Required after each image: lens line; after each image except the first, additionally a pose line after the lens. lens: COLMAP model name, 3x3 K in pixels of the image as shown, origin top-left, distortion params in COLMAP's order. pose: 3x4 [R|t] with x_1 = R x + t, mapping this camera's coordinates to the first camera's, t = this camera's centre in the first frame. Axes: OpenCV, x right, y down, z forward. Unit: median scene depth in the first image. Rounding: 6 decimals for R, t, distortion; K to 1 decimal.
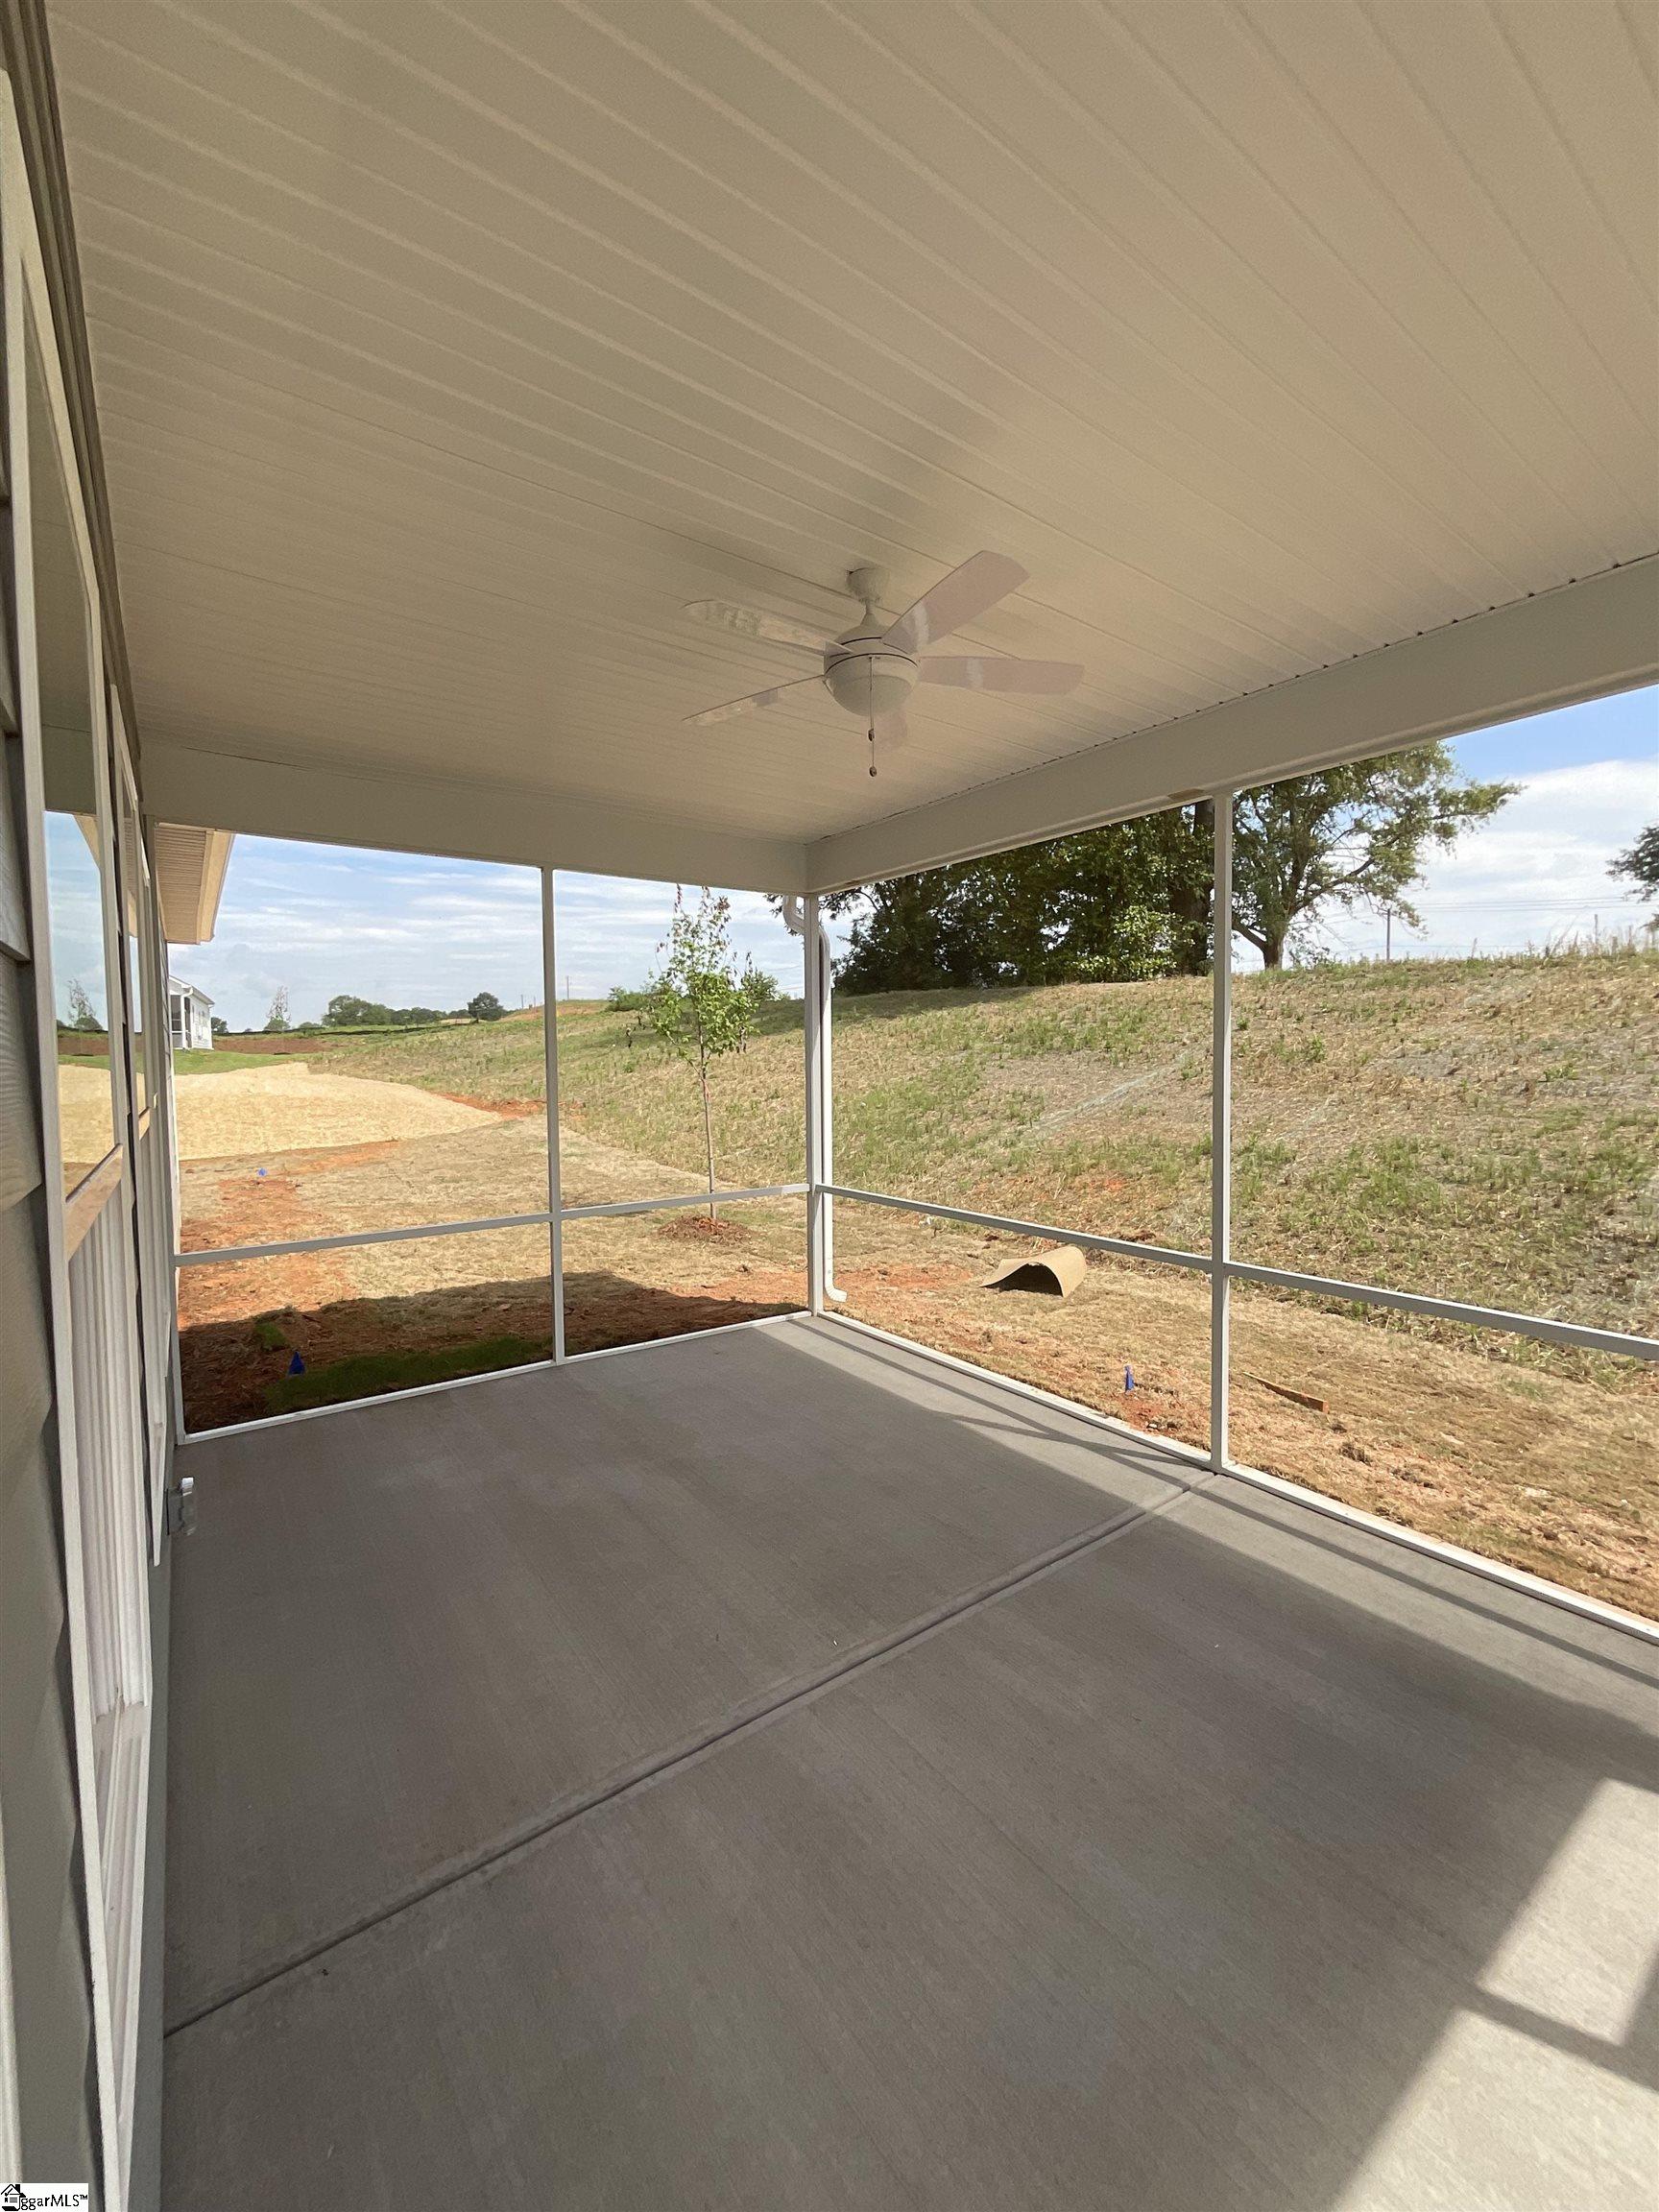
lens RADIAL K [[889.2, 0, 829.3], [0, 889.2, 1093.5], [0, 0, 1]] dist [0.000075, -0.000780]
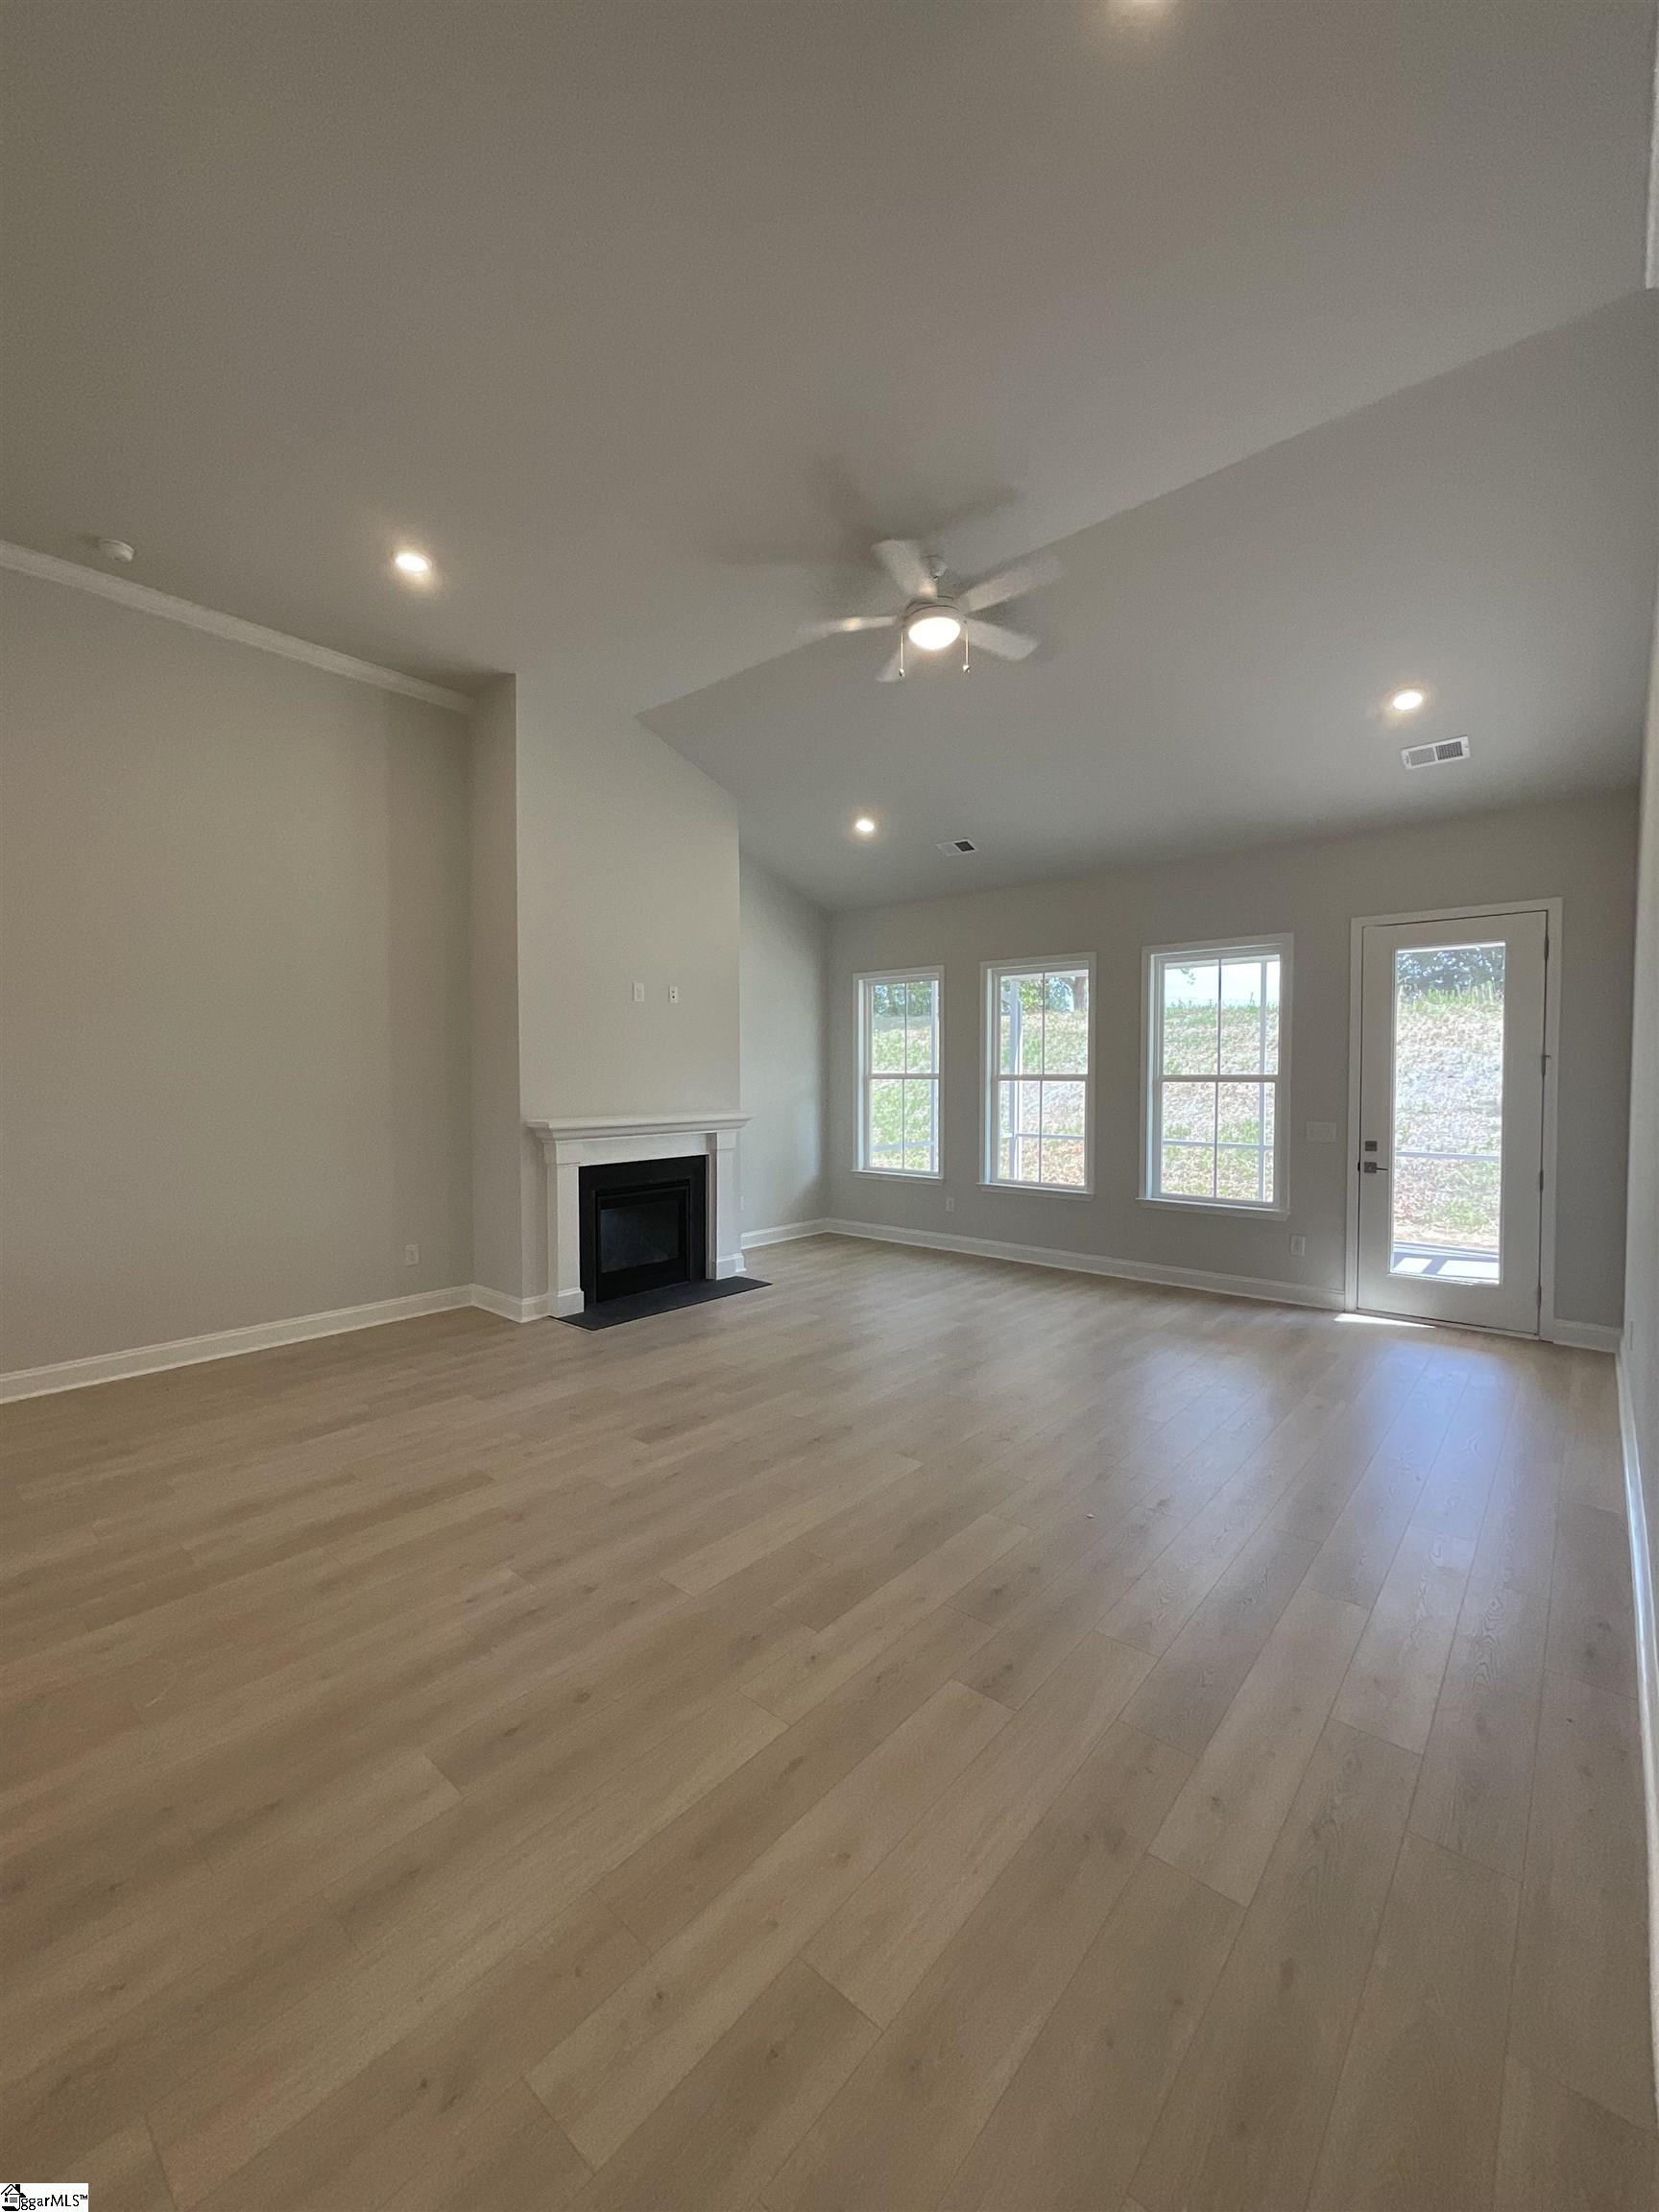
lens RADIAL K [[889.2, 0, 833.9], [0, 889.2, 1104.4], [0, 0, 1]] dist [0.000075, -0.000780]
pose [[0.972189, 0.001912, 0.234190, -0.527171], [0.000045, 0.999965, -0.008352, 0.037325], [-0.234198, 0.008130, 0.972155, -0.462205]]
